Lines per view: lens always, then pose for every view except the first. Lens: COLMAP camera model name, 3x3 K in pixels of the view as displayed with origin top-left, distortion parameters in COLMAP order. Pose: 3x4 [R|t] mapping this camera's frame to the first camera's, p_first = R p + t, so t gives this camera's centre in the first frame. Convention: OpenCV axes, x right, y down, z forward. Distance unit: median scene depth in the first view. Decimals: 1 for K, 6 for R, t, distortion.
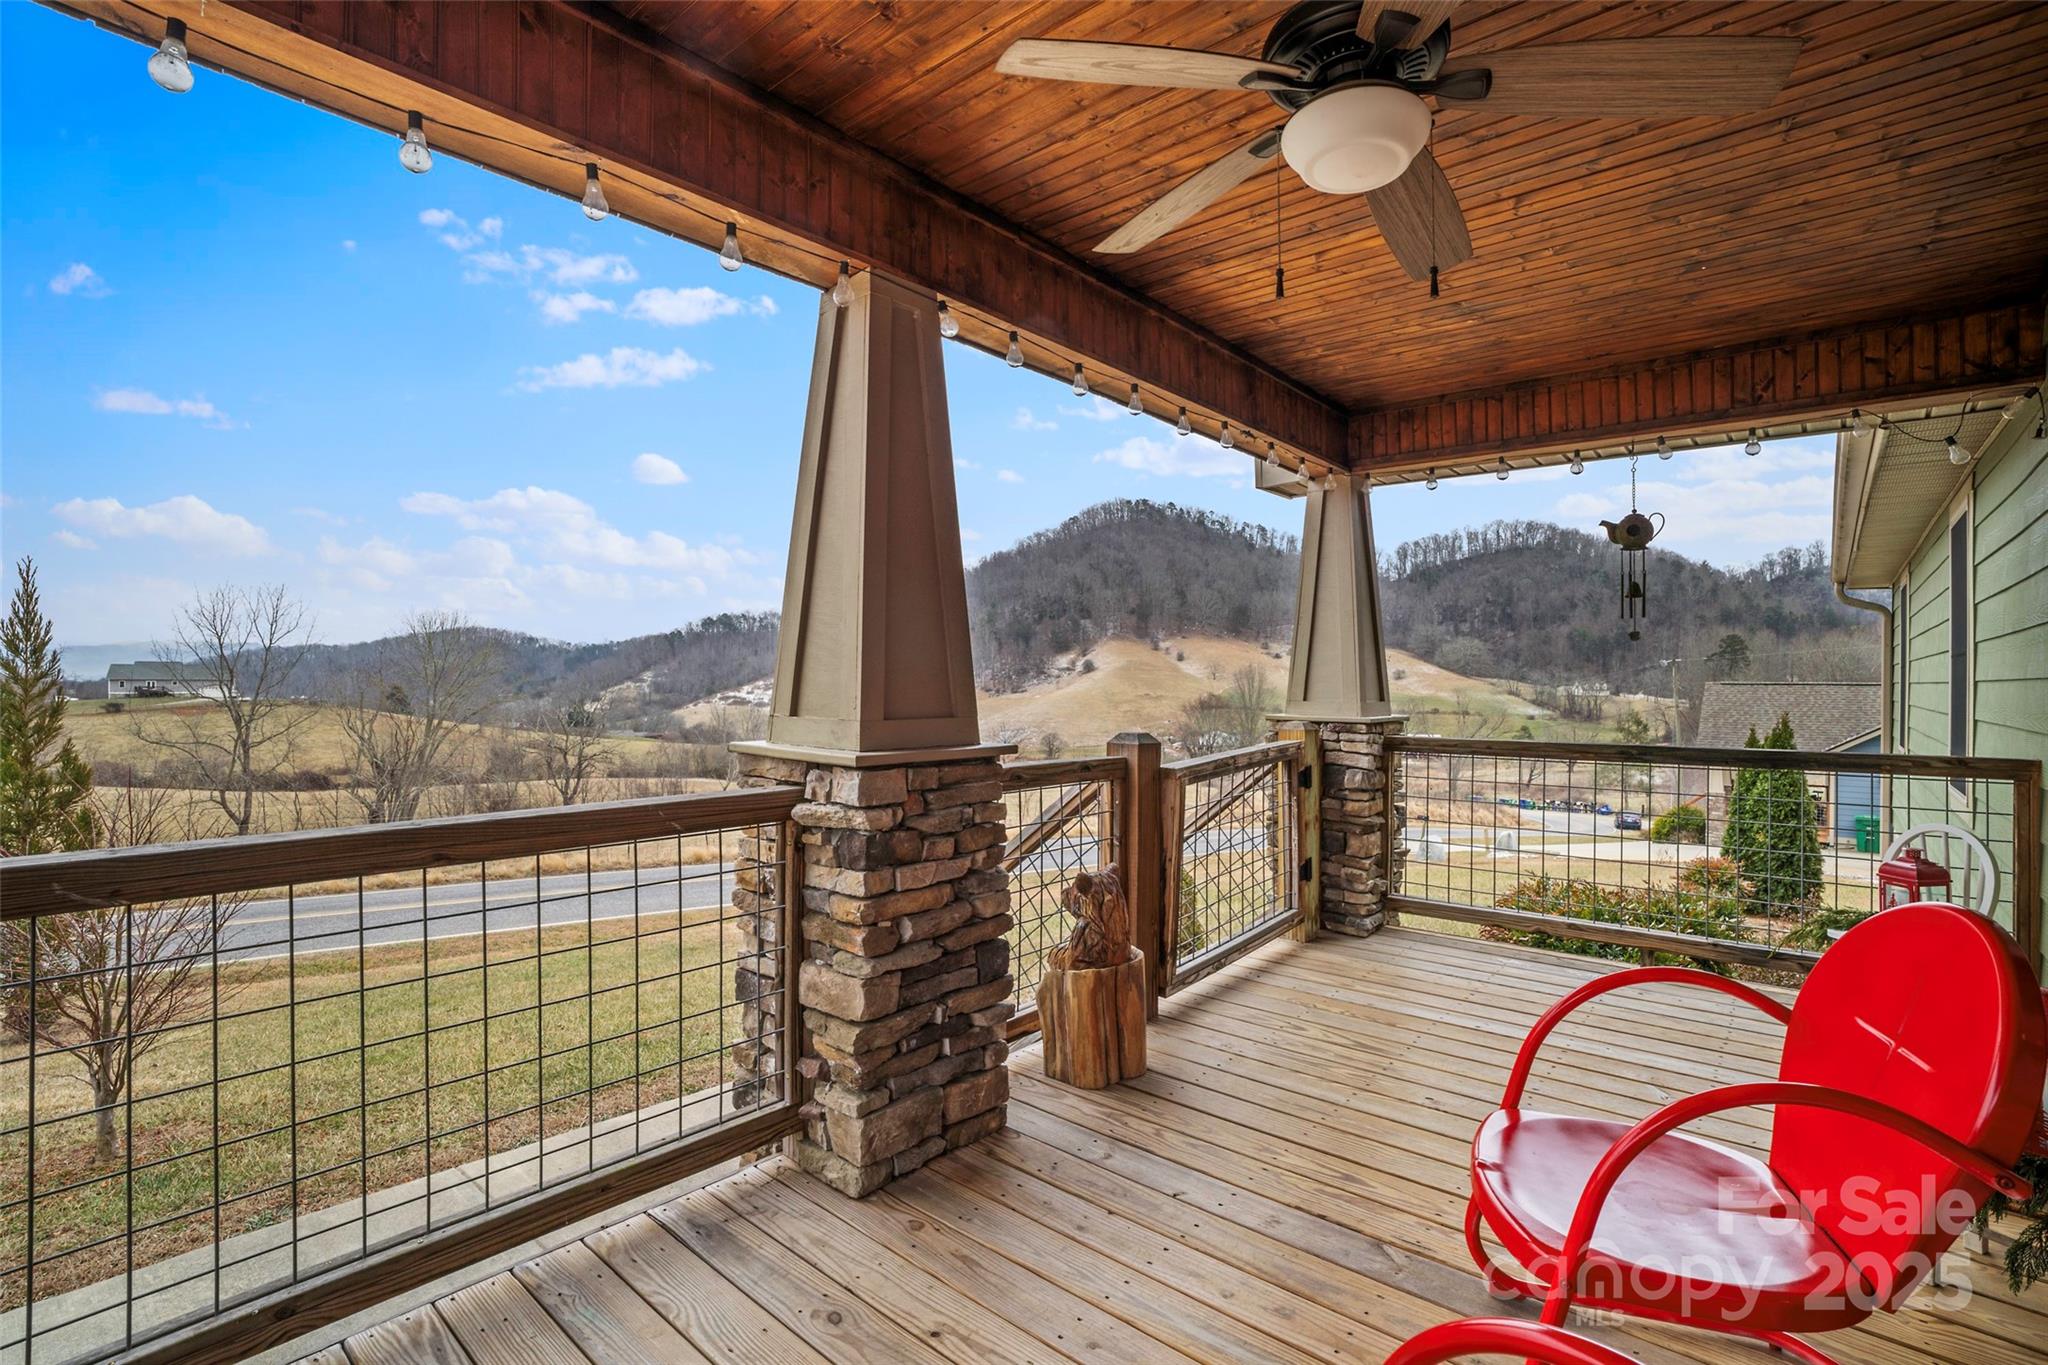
lens RADIAL K [[956.1, 0, 1024.0], [0, 956.1, 682.5], [0, 0, 1]] dist [-0.065023, 0.032448]
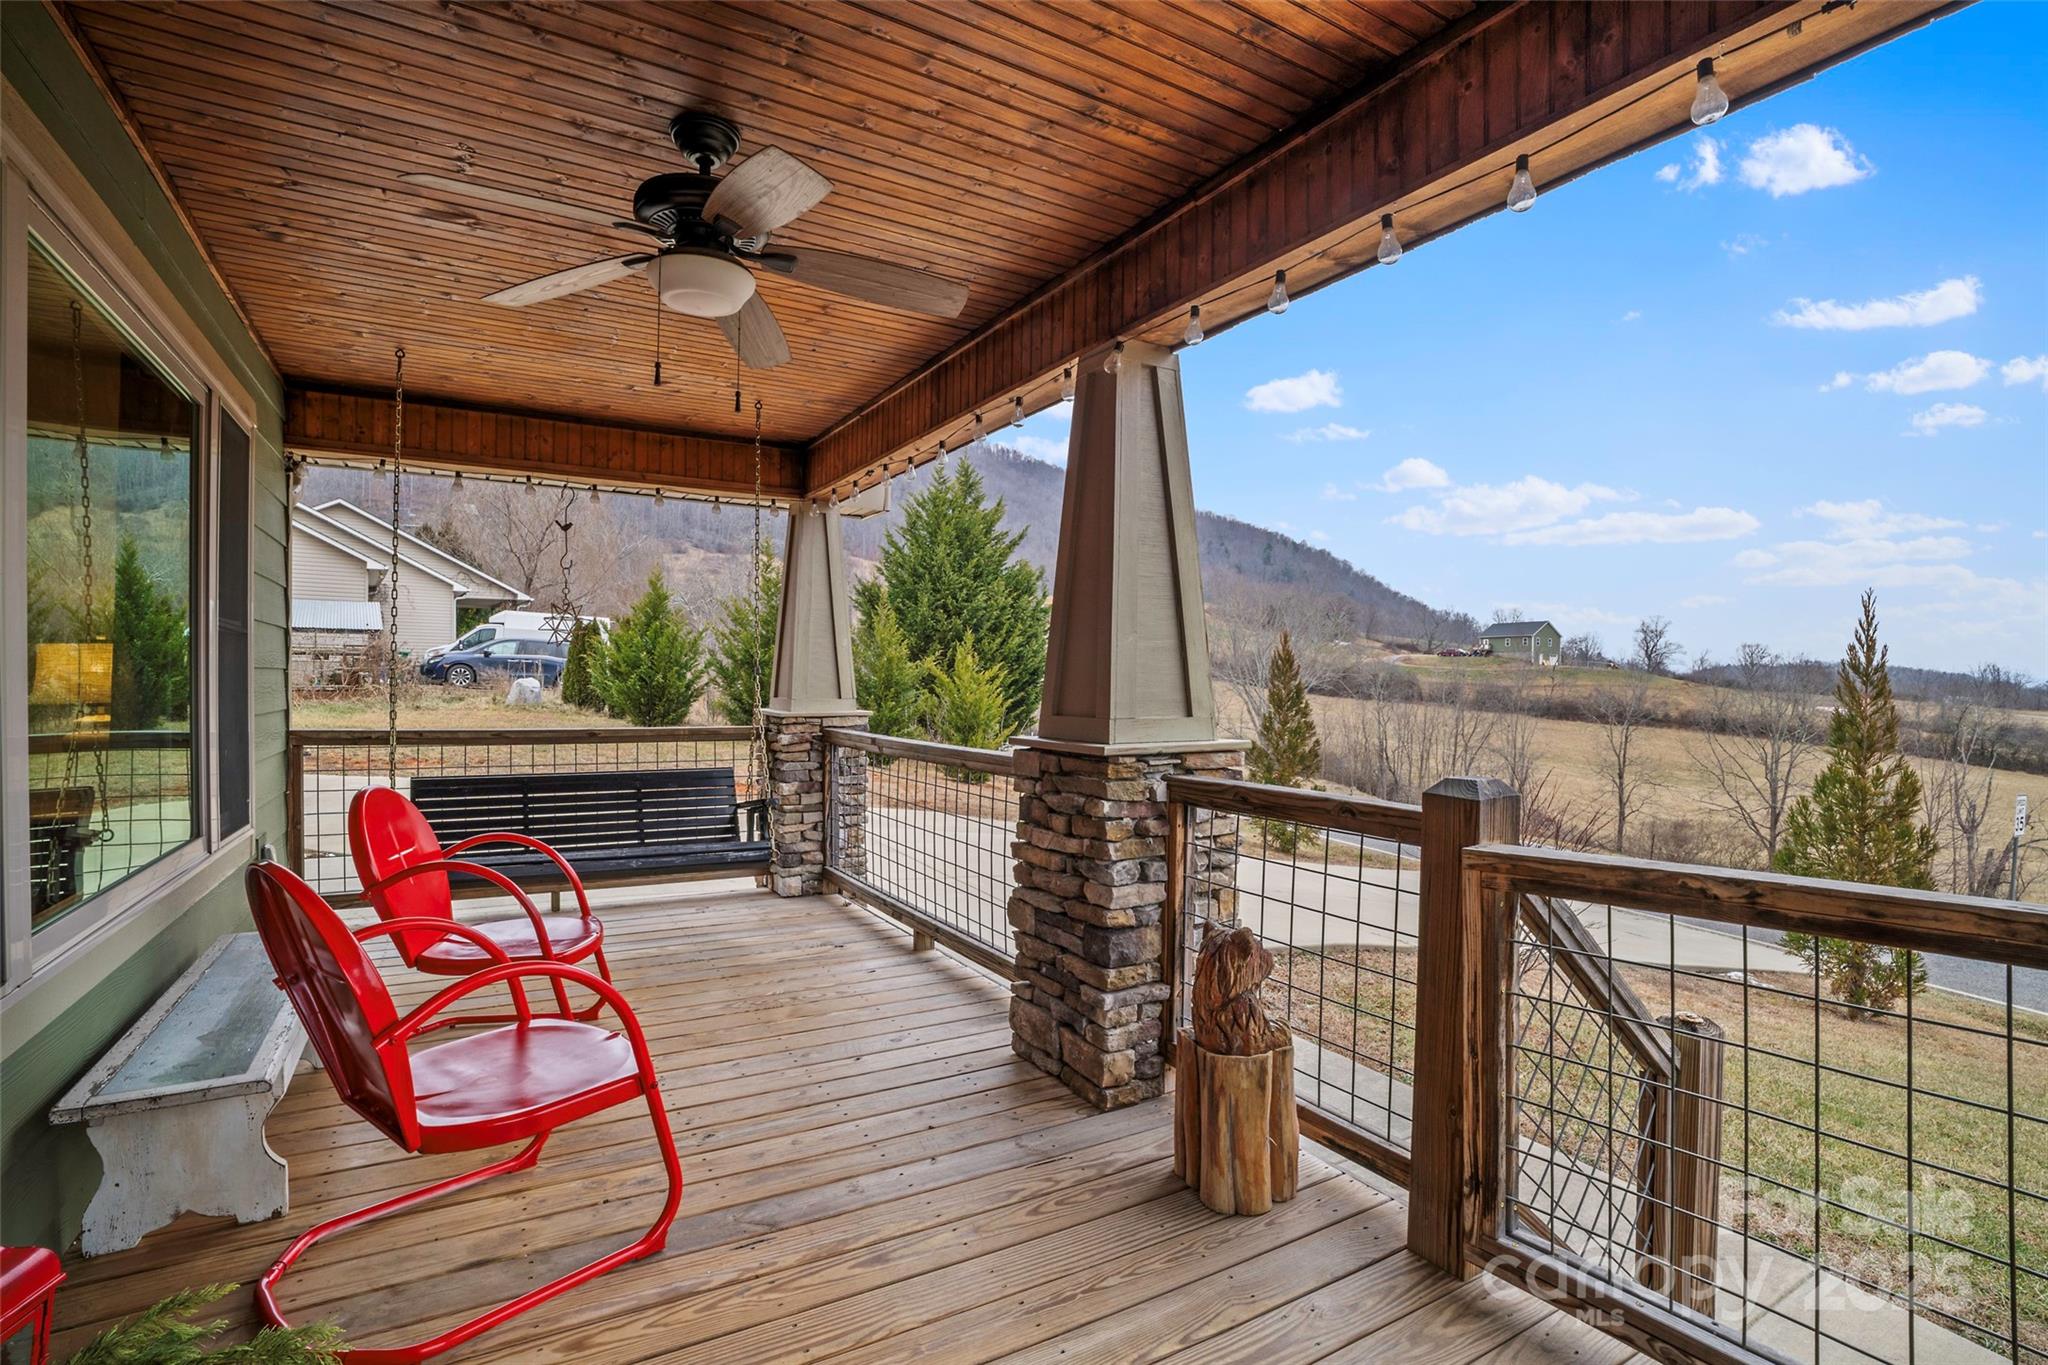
lens RADIAL K [[956.1, 0, 1024.0], [0, 956.1, 682.5], [0, 0, 1]] dist [-0.065023, 0.032448]
pose [[-0.305739, -0.015162, -0.951994, 0.832999], [-0.010637, 0.999865, -0.012508, 0.008560], [0.952056, 0.006302, -0.305860, 1.023334]]
